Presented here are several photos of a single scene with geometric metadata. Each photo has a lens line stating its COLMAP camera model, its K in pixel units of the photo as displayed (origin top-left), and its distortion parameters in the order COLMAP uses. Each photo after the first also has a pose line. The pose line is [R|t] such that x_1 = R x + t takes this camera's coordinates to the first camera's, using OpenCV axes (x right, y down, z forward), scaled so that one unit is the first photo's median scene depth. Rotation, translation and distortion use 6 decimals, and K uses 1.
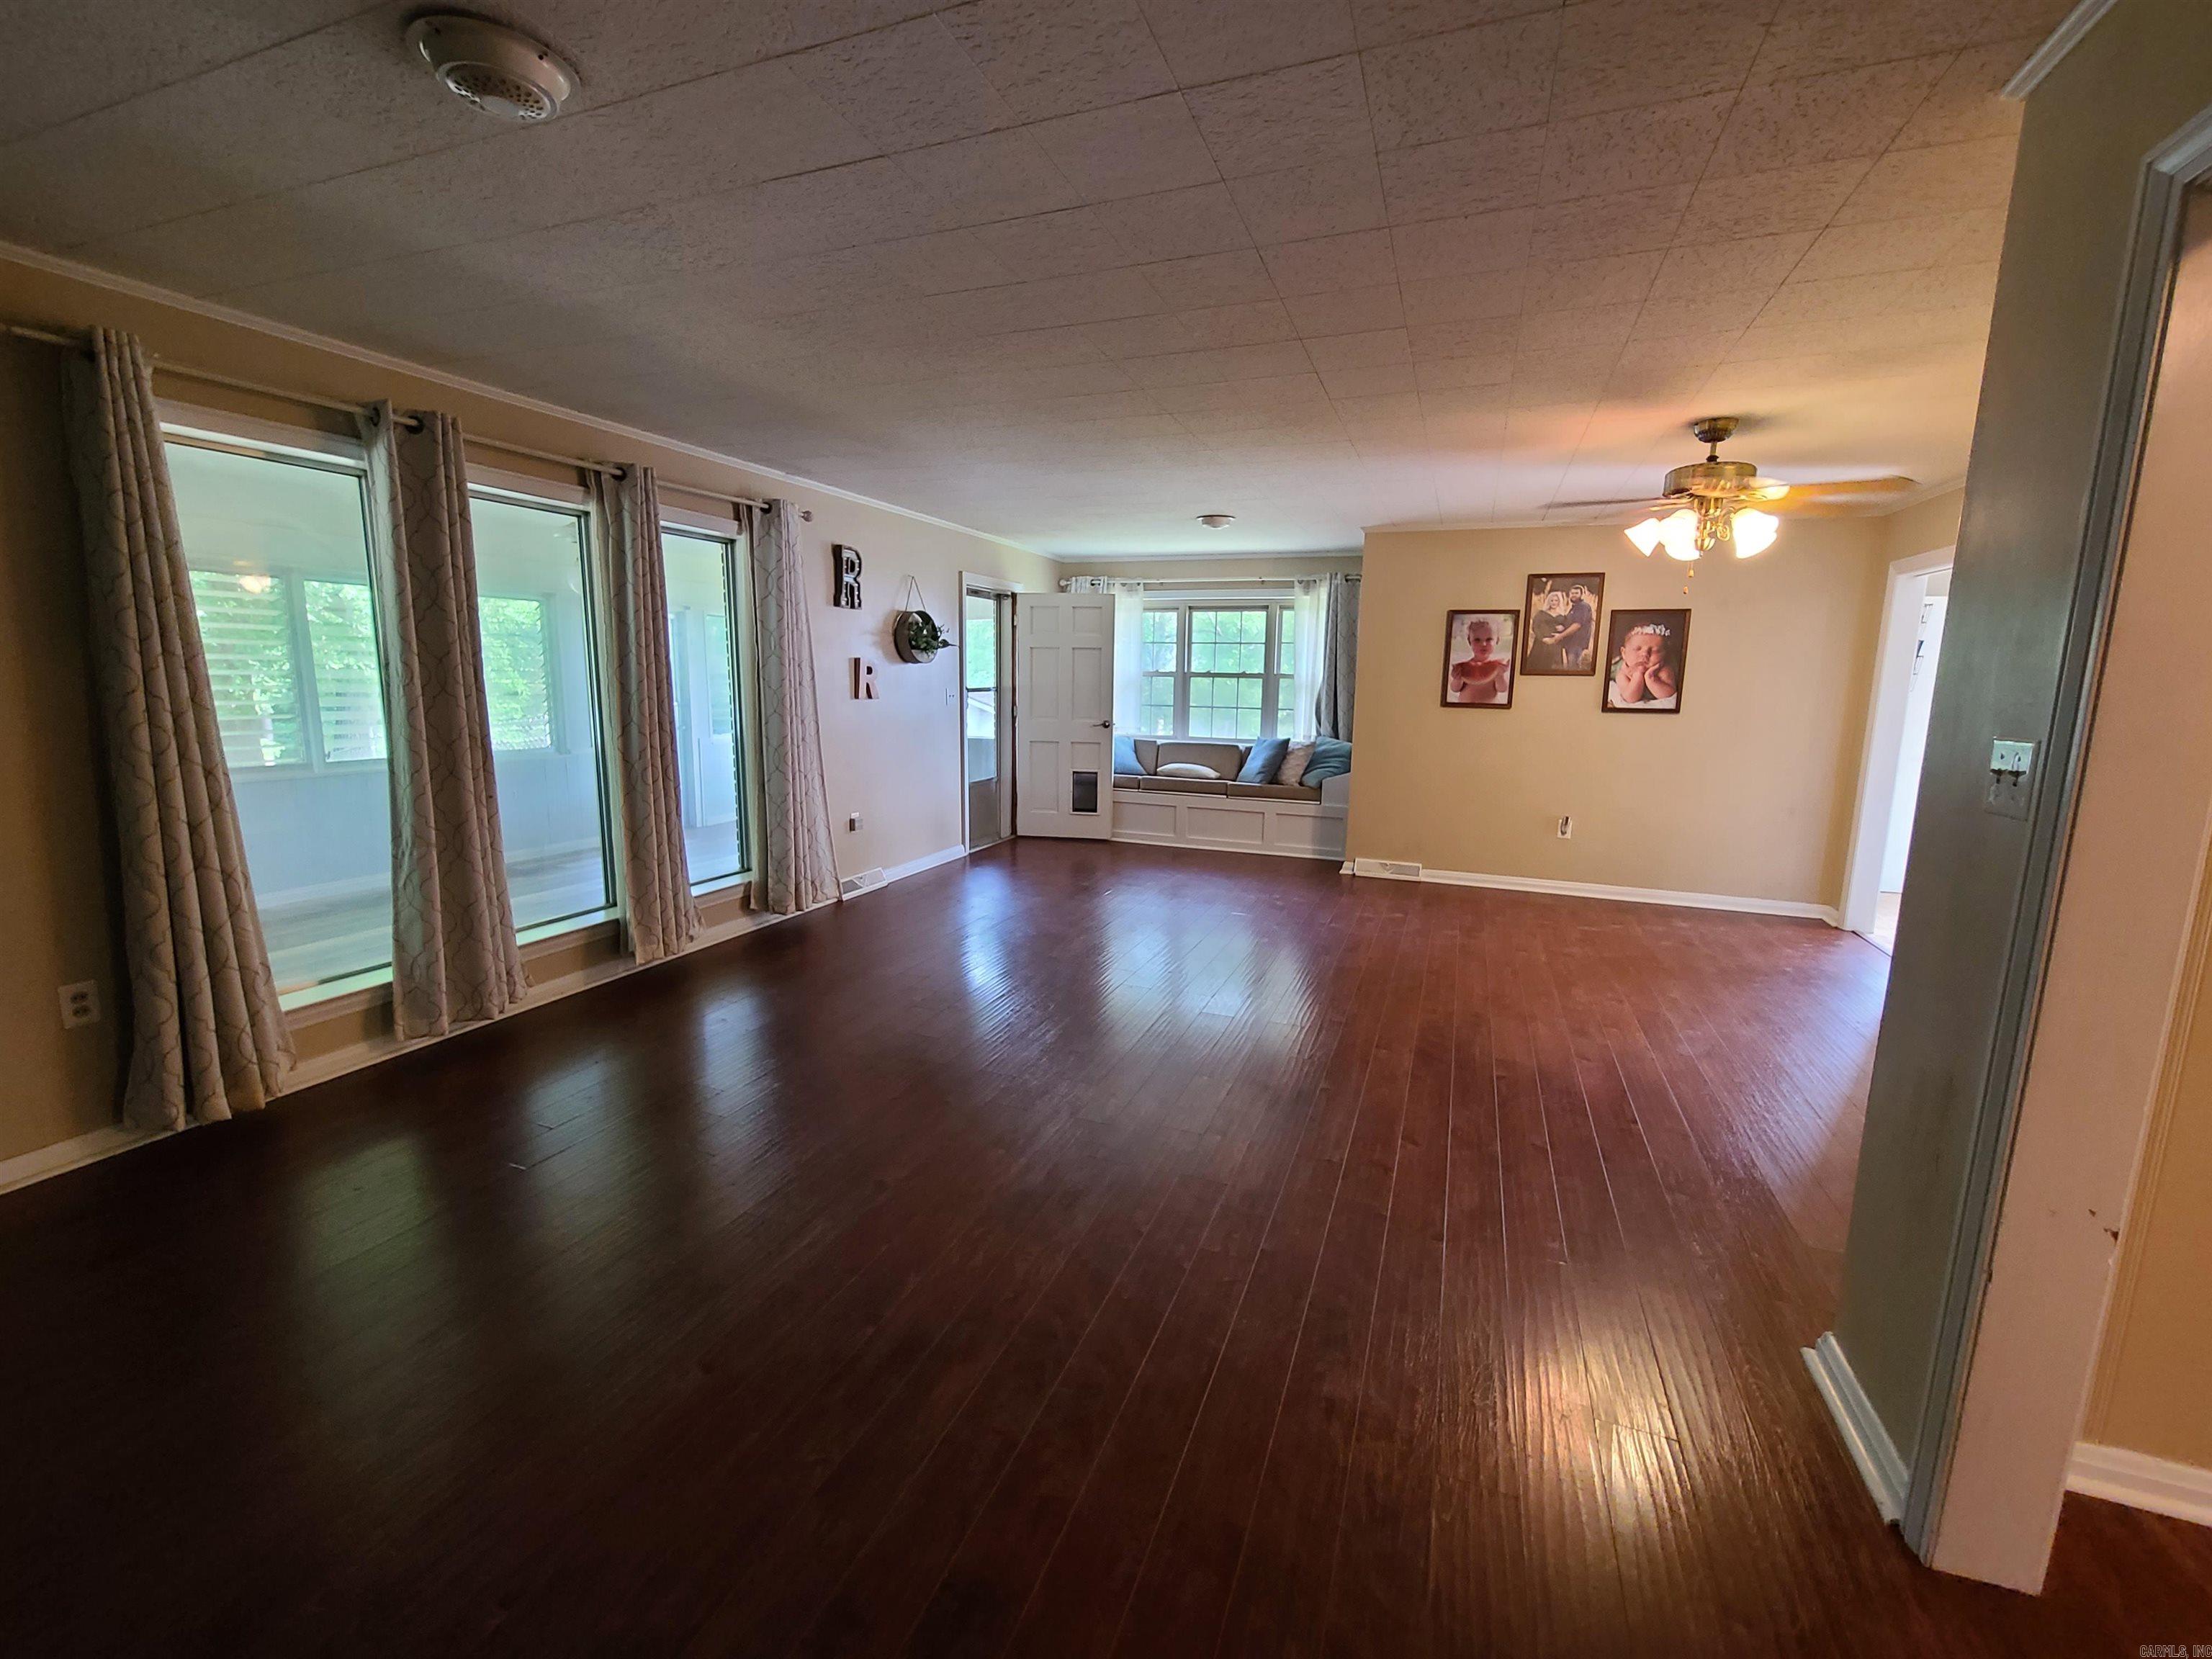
lens RADIAL K [[904.0, 0, 1125.0], [0, 904.0, 821.3], [0, 0, 1]] dist [0.000444, -0.002711]
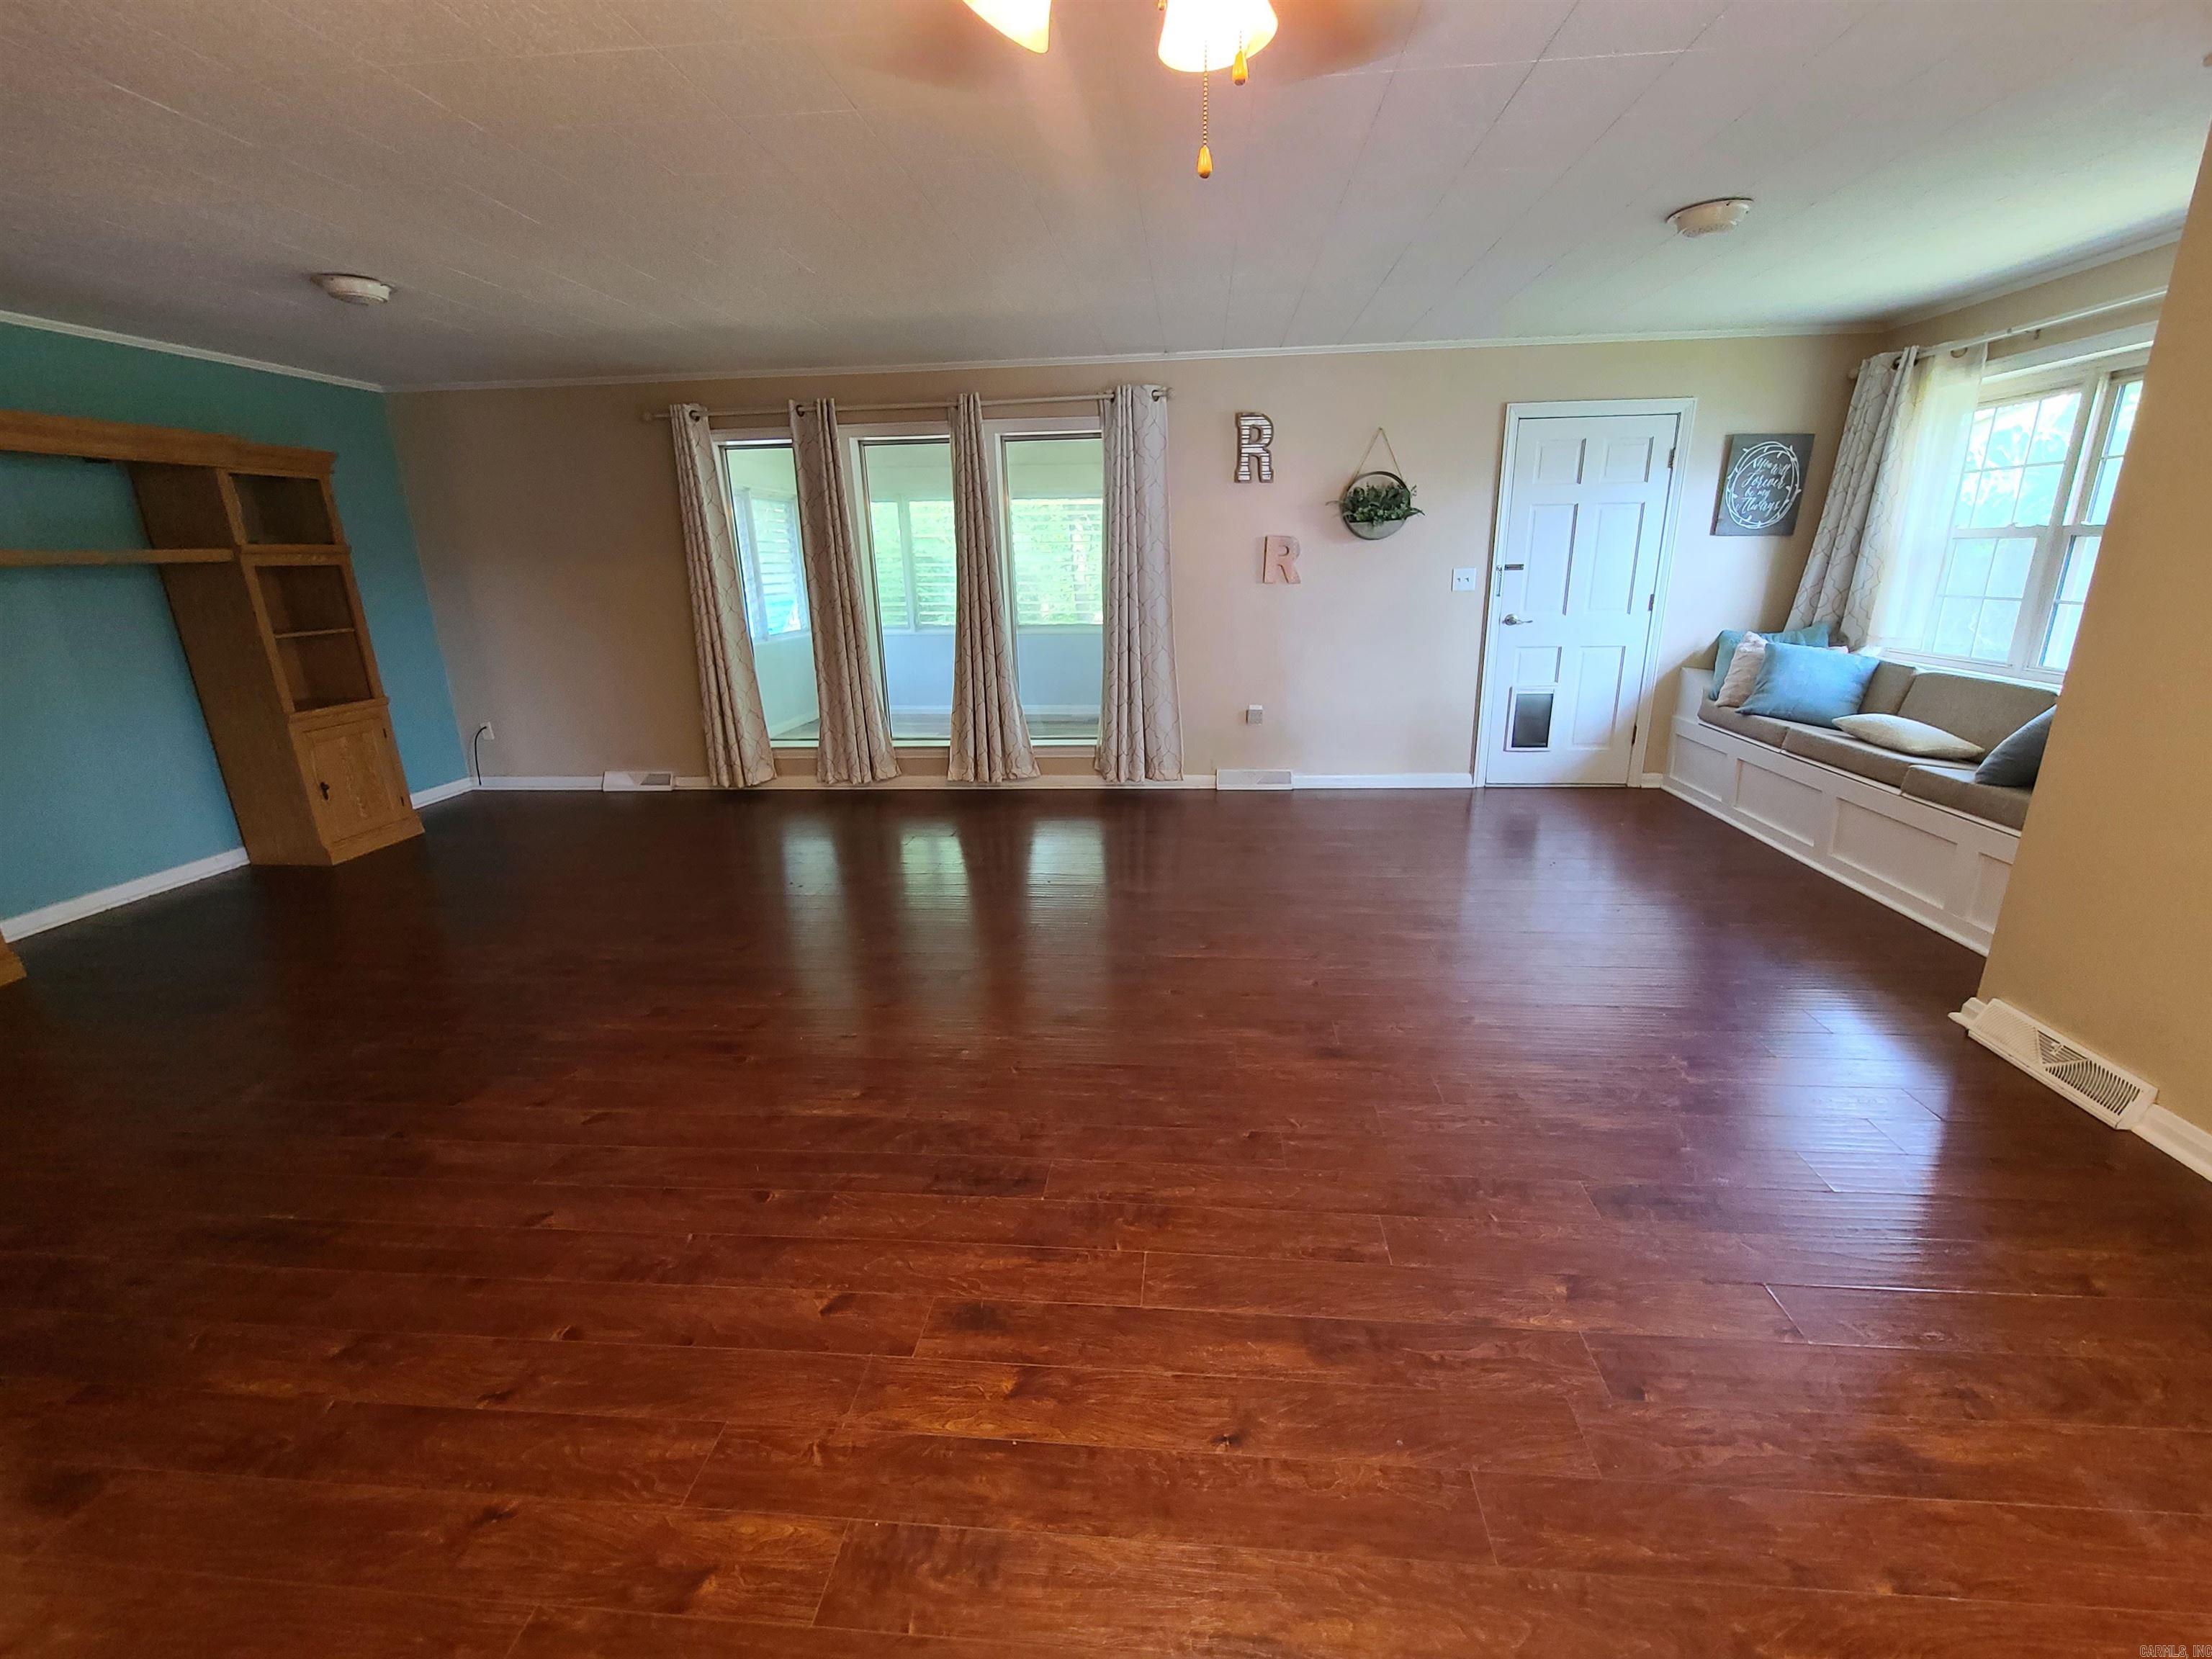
lens RADIAL K [[904.0, 0, 1124.5], [0, 904.0, 818.4], [0, 0, 1]] dist [0.000444, -0.002711]
pose [[0.275971, 0.249344, -0.928260, 0.559574], [-0.129954, 0.966577, 0.221001, -0.082690], [0.952340, 0.059641, 0.299151, 0.572191]]
